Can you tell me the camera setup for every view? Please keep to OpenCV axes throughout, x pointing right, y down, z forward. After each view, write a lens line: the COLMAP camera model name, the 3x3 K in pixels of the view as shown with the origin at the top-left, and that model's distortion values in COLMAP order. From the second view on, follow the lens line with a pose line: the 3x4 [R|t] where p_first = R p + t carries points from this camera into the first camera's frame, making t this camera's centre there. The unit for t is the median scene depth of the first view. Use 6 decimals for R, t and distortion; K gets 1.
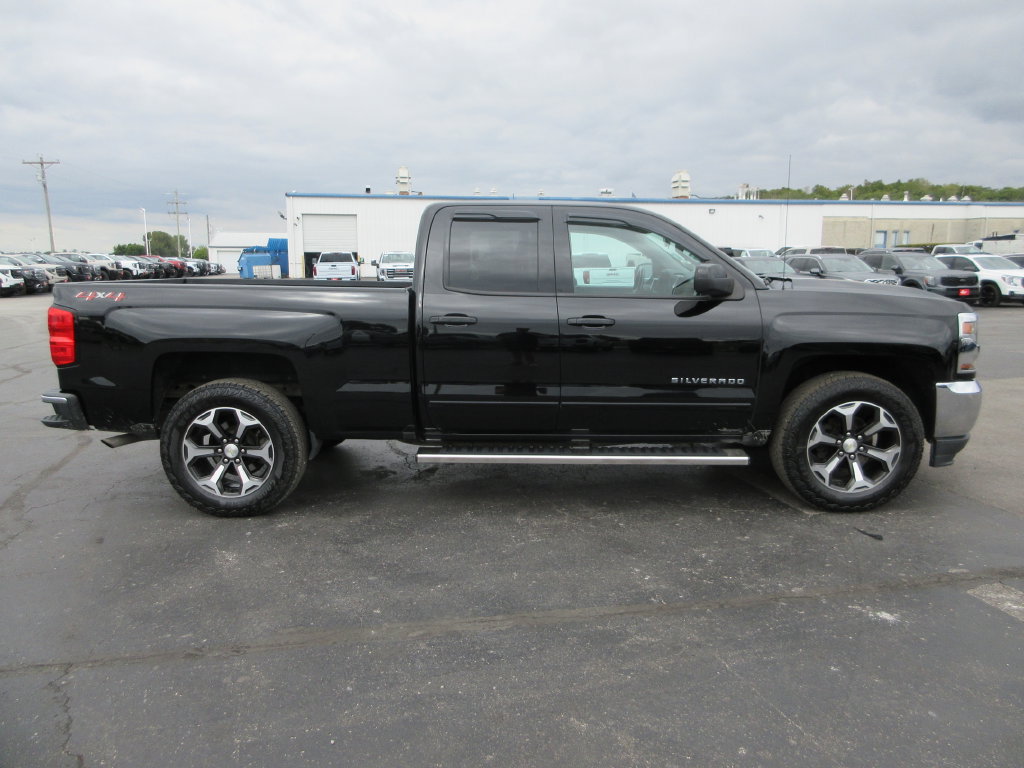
lens RADIAL K [[752.6, 0, 512.9], [0, 752.6, 376.9], [0, 0, 1]] dist [0.000540, -0.007886]
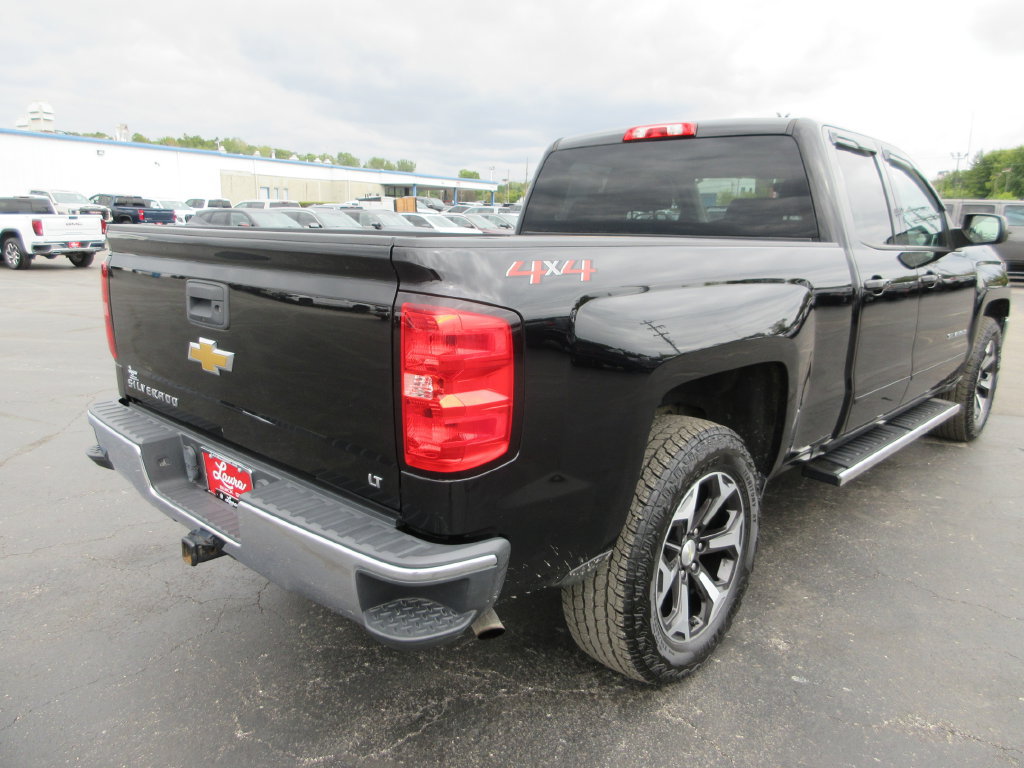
lens RADIAL K [[752.6, 0, 512.4], [0, 752.6, 387.6], [0, 0, 1]] dist [0.000540, -0.007886]
pose [[0.635530, -0.149036, 0.757556, -0.105657], [0.095373, 0.988832, 0.114525, -0.011615], [-0.766163, -0.000533, 0.642646, 0.092931]]
